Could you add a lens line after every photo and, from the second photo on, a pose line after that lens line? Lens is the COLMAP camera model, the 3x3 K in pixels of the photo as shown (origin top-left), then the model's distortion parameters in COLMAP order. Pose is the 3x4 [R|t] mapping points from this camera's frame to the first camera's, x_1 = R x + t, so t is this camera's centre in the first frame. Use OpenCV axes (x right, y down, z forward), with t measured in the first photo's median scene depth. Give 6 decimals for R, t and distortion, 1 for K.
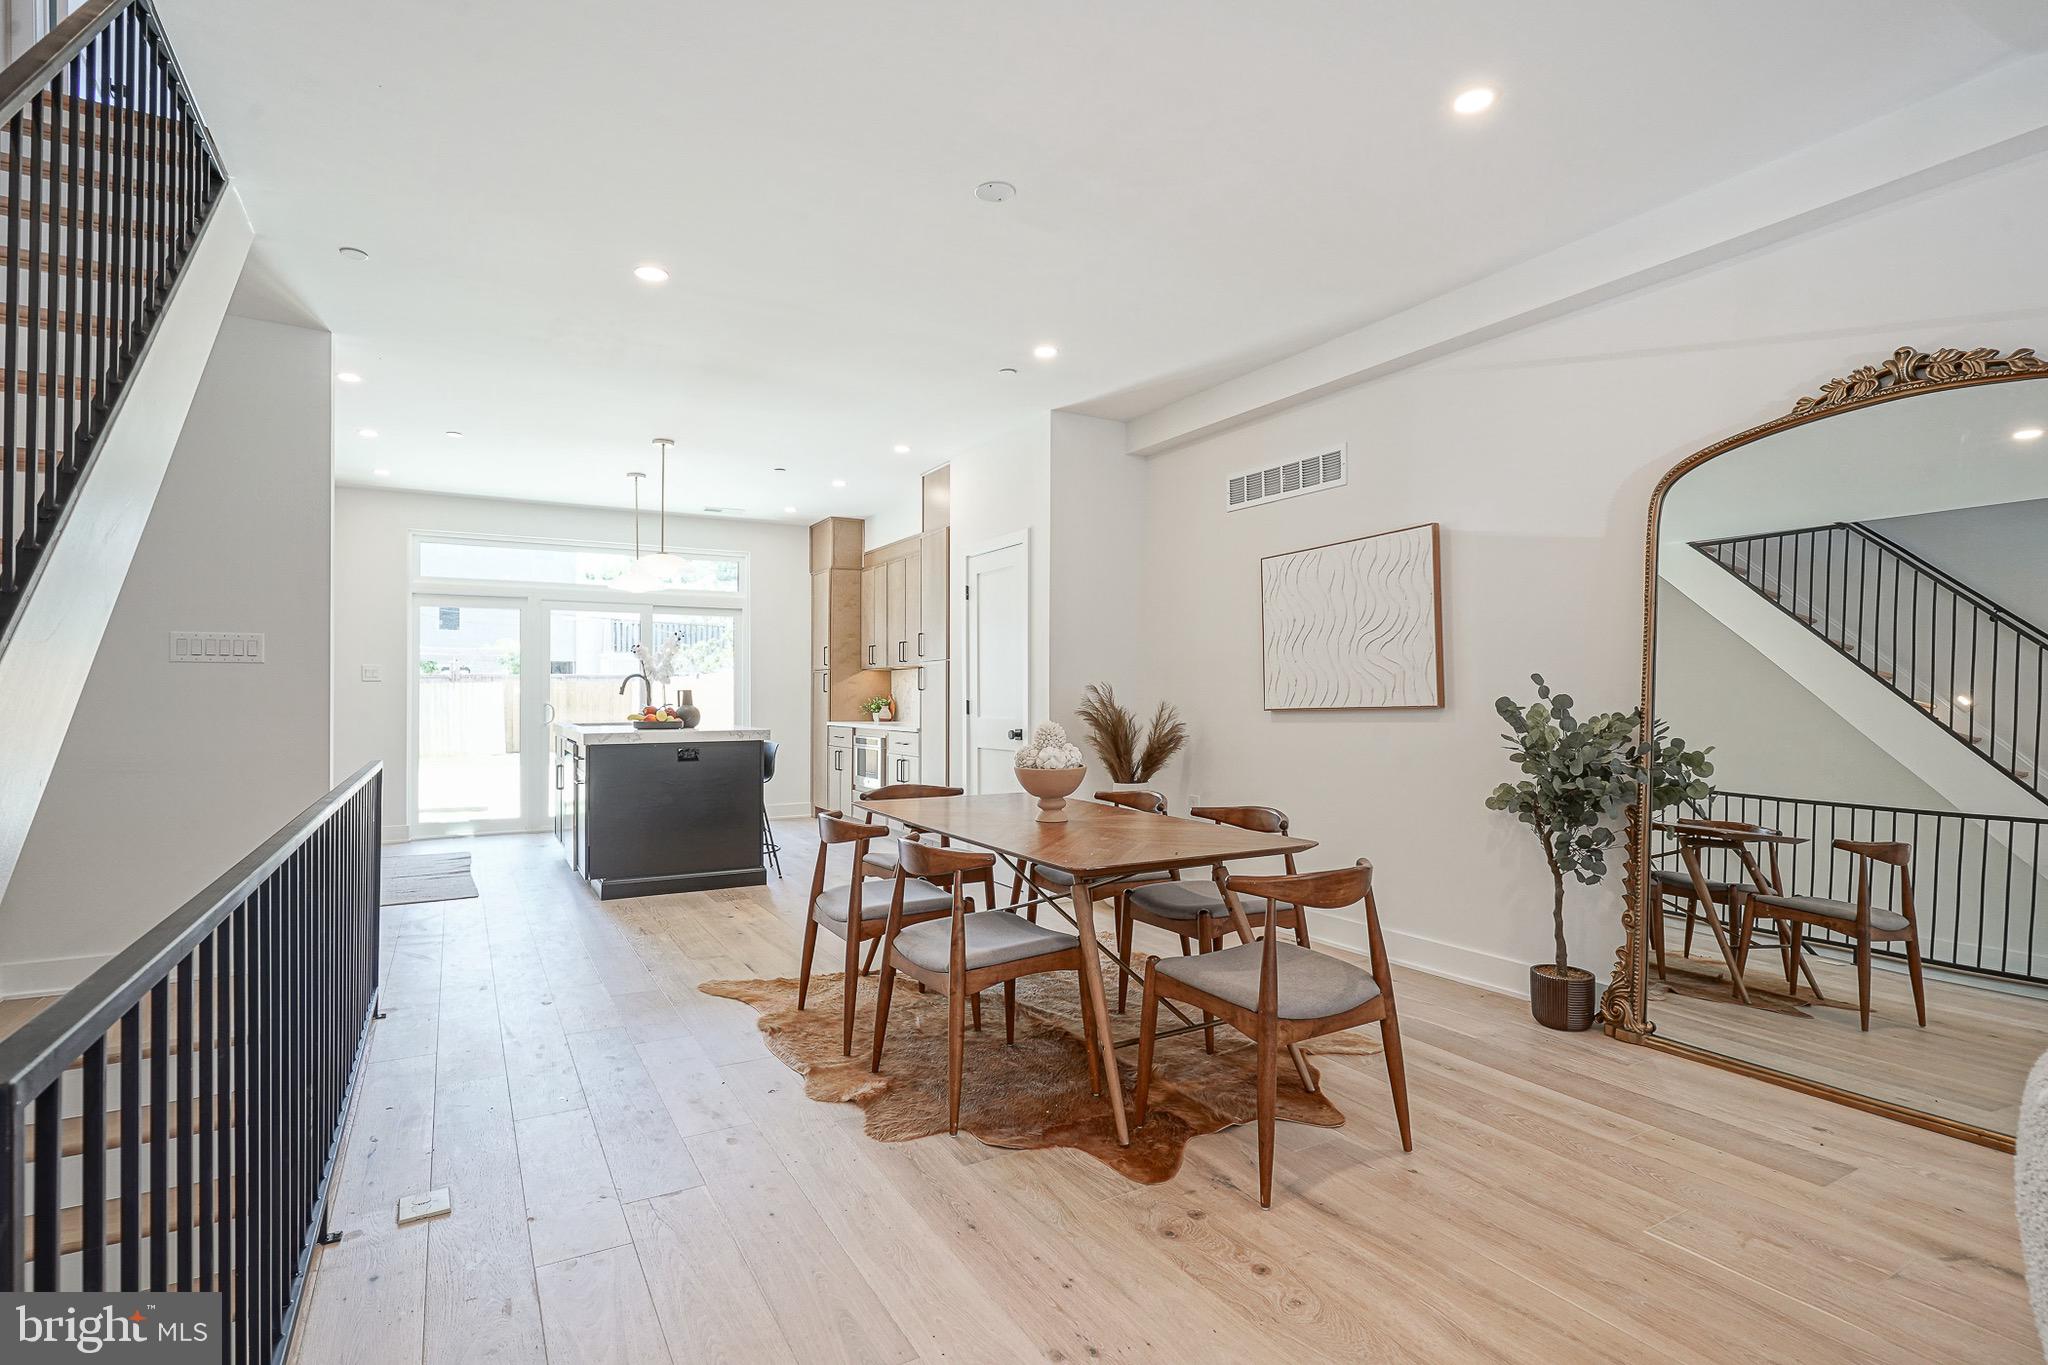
lens RADIAL K [[1021.1, 0, 989.9], [0, 1021.1, 691.5], [0, 0, 1]] dist [-0.004678, -0.000047]
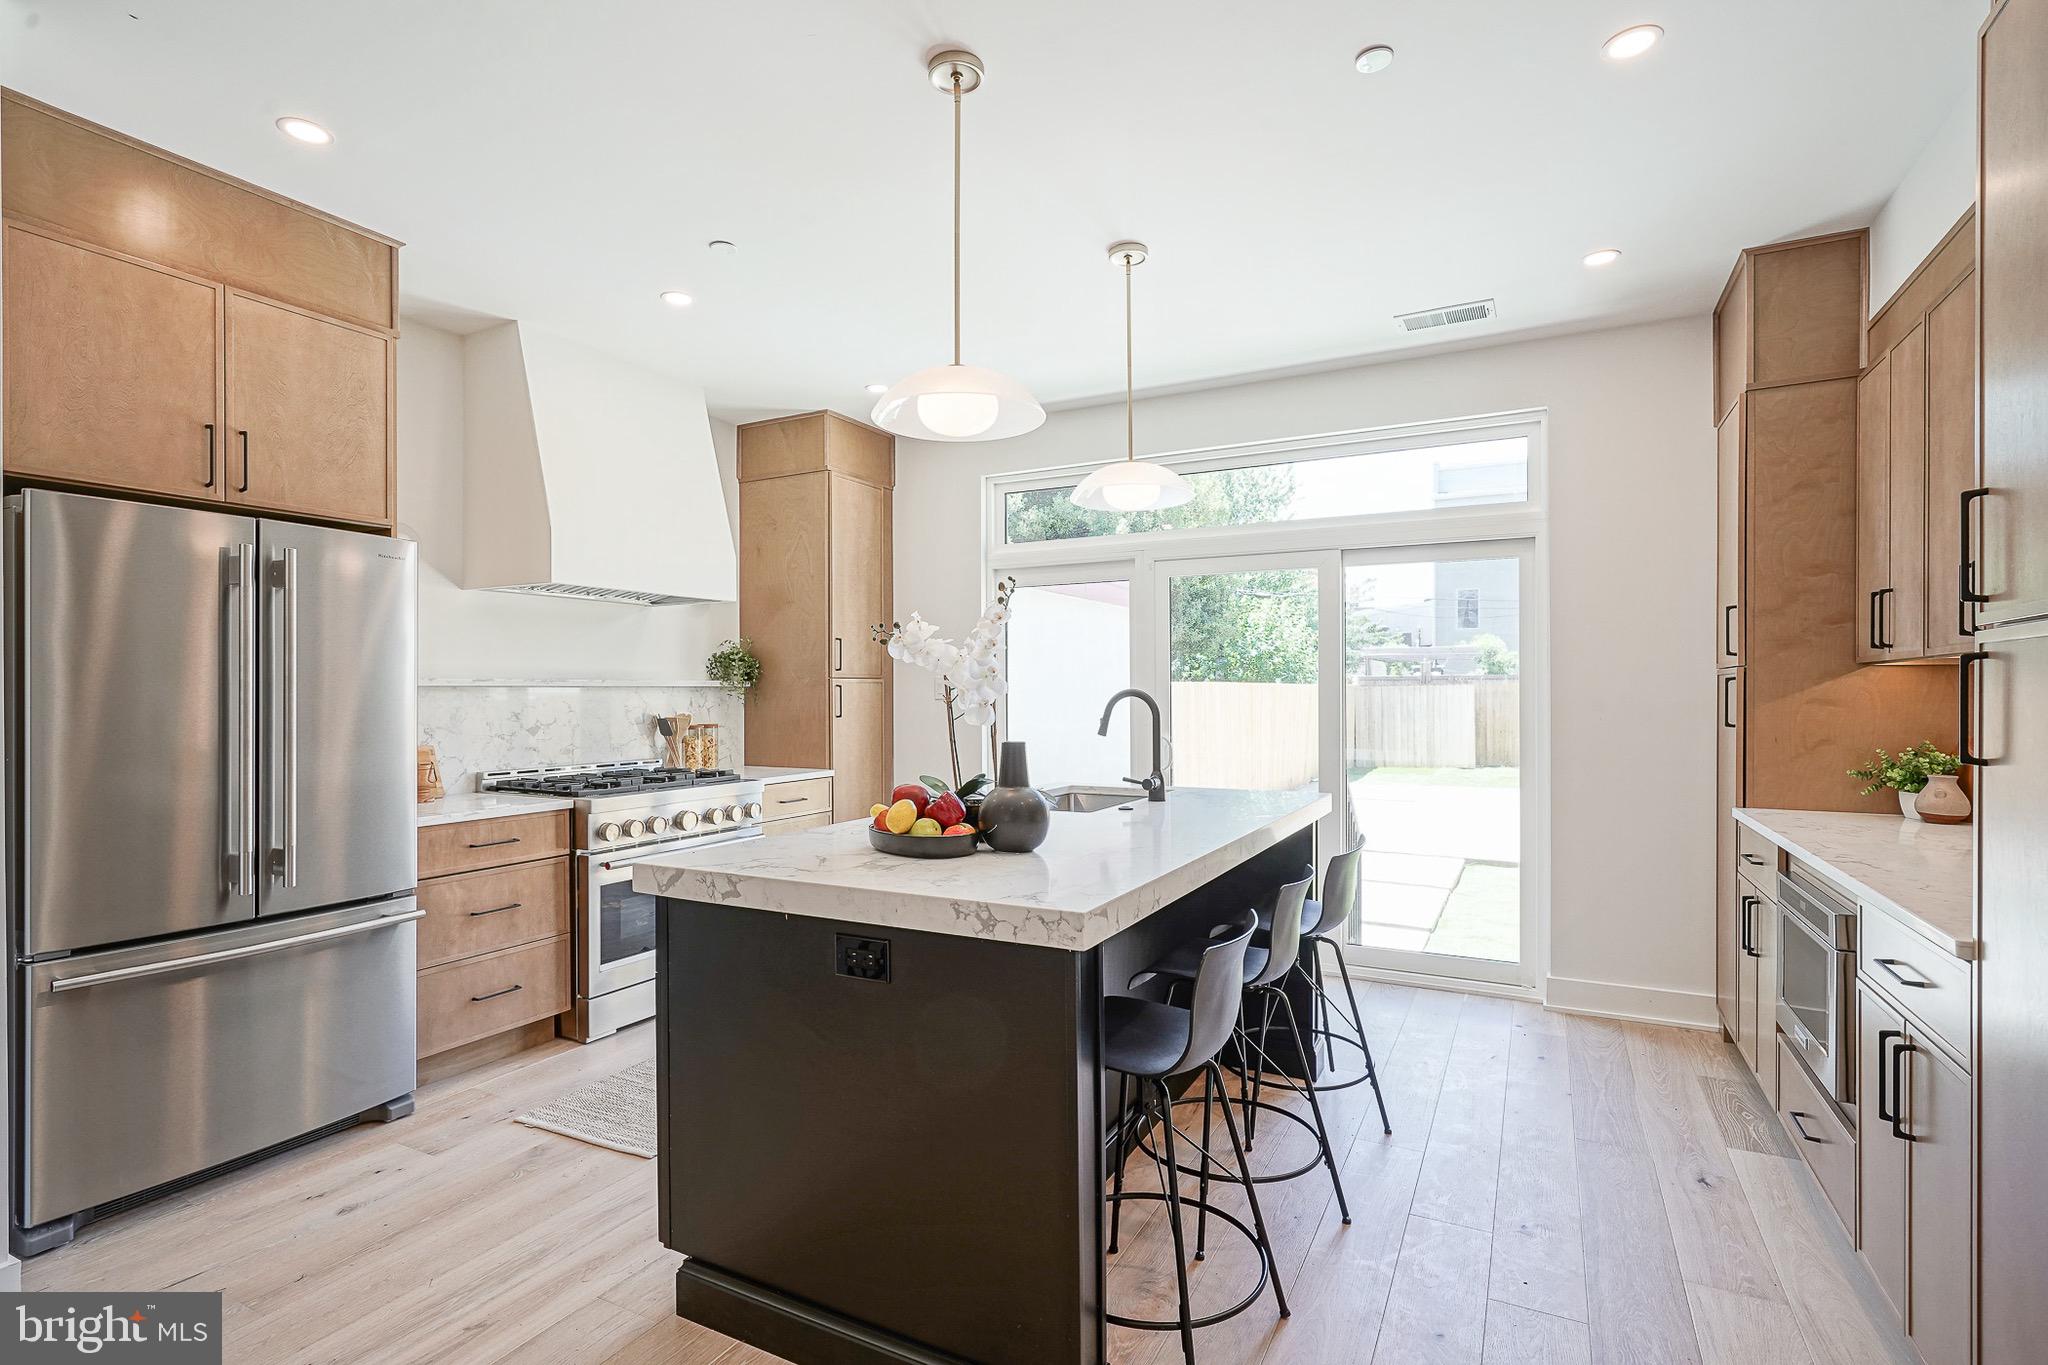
lens RADIAL K [[979.1, 0, 1024.8], [0, 979.1, 691.4], [0, 0, 1]] dist [-0.000440, 0.000369]
pose [[0.565844, -0.003205, -0.824506, -0.017107], [0.005104, 0.999987, -0.000384, -0.019936], [0.824496, -0.003991, 0.565853, 0.859456]]
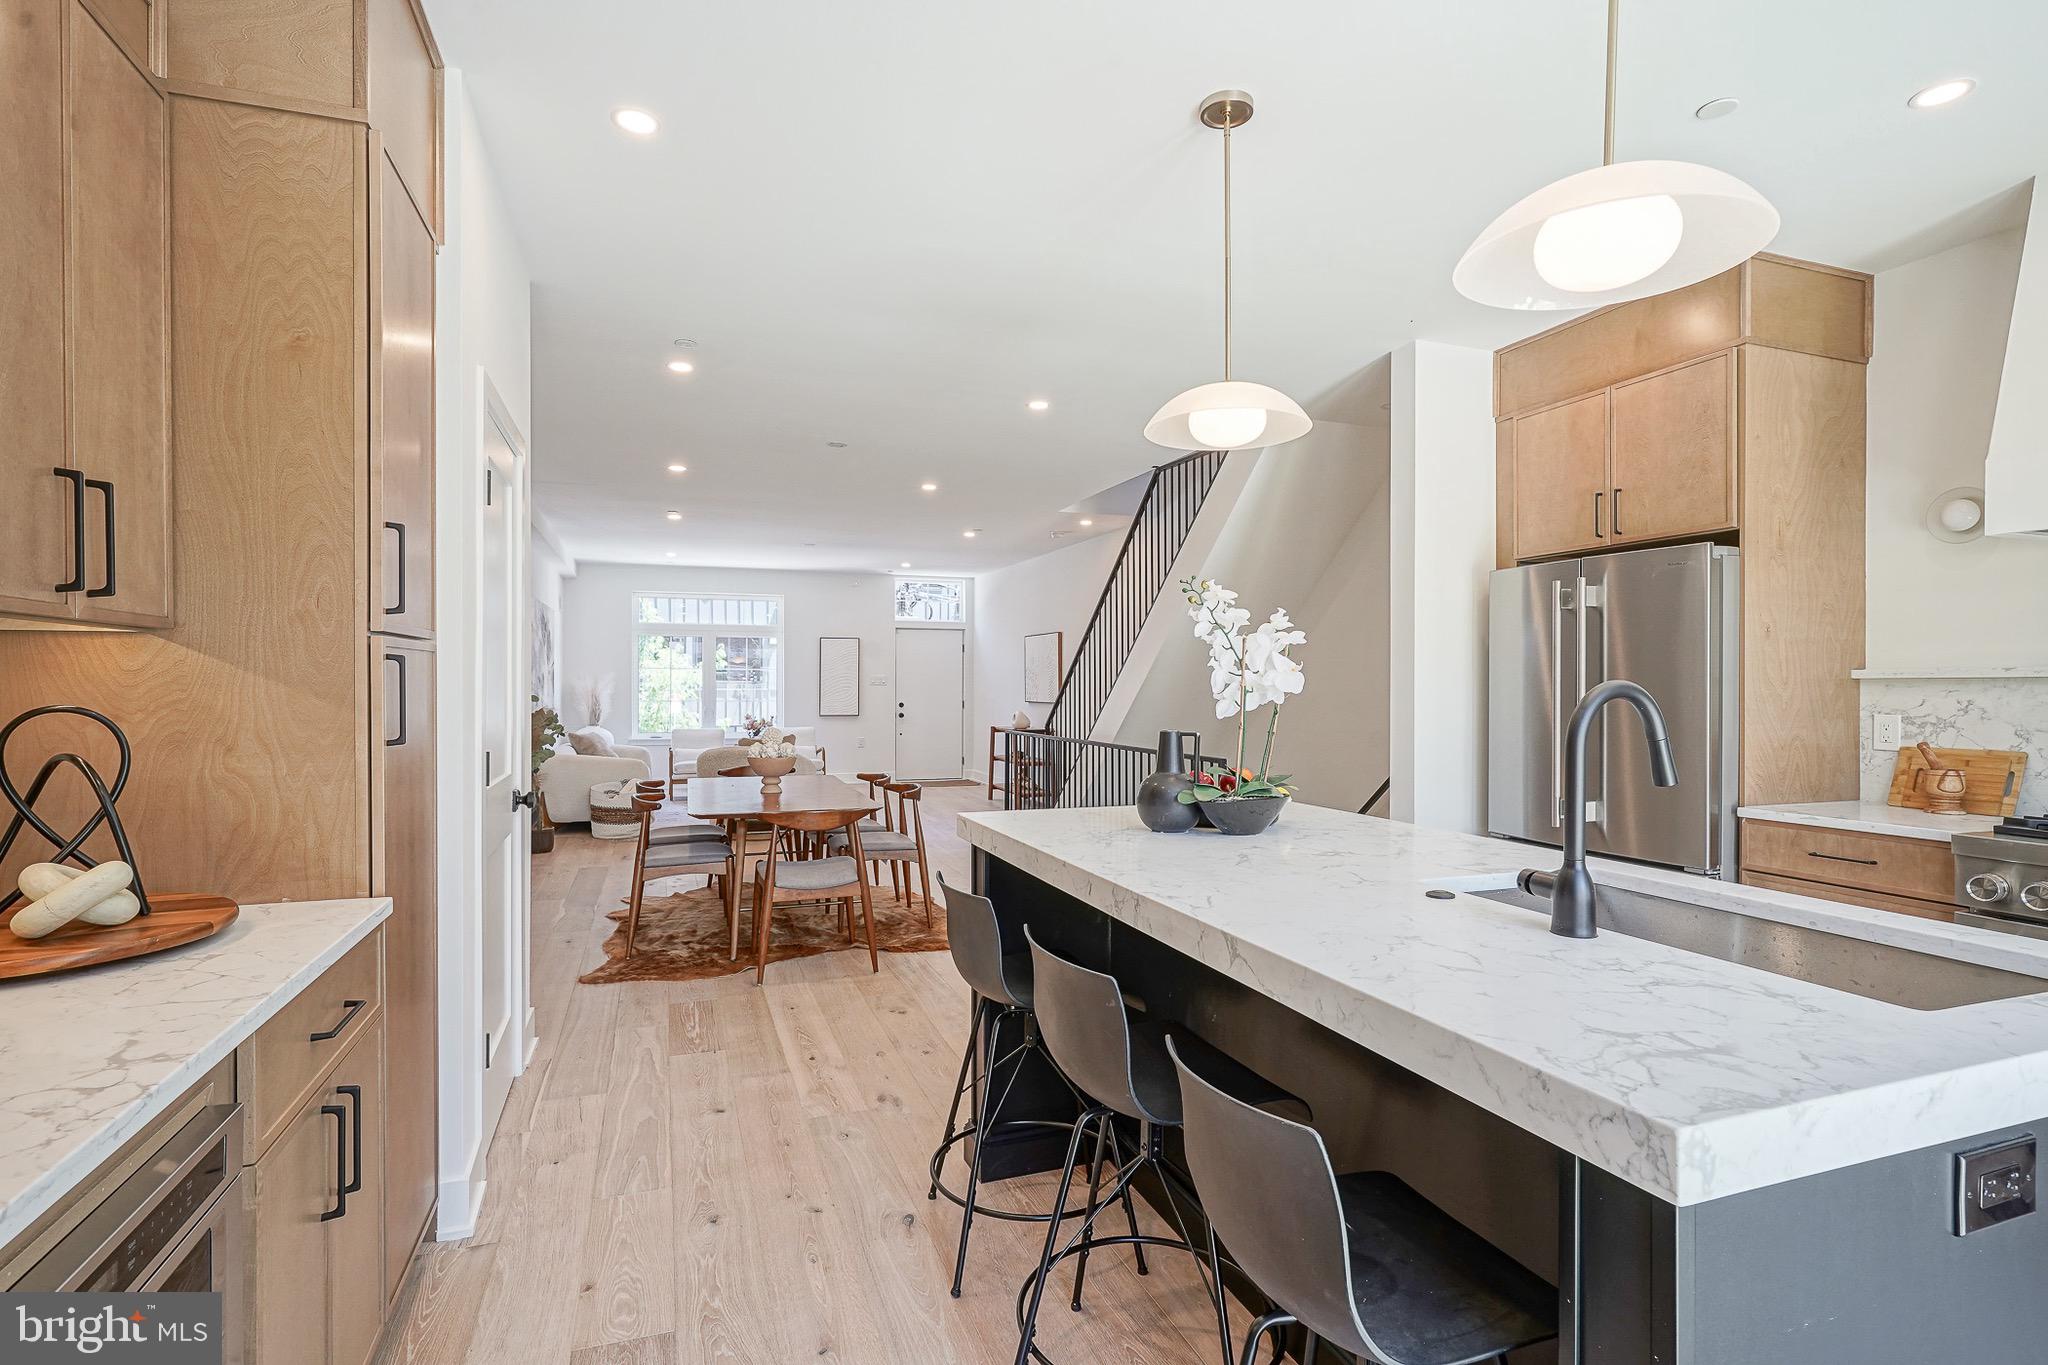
lens RADIAL K [[1001.5, 0, 1039.7], [0, 1001.5, 684.2], [0, 0, 1]] dist [0.005353, 0.000247]
pose [[-0.992843, -0.002555, 0.119400, -0.306952], [-0.002941, 0.999991, -0.003057, -0.018796], [-0.119391, -0.003386, -0.992841, 1.461737]]
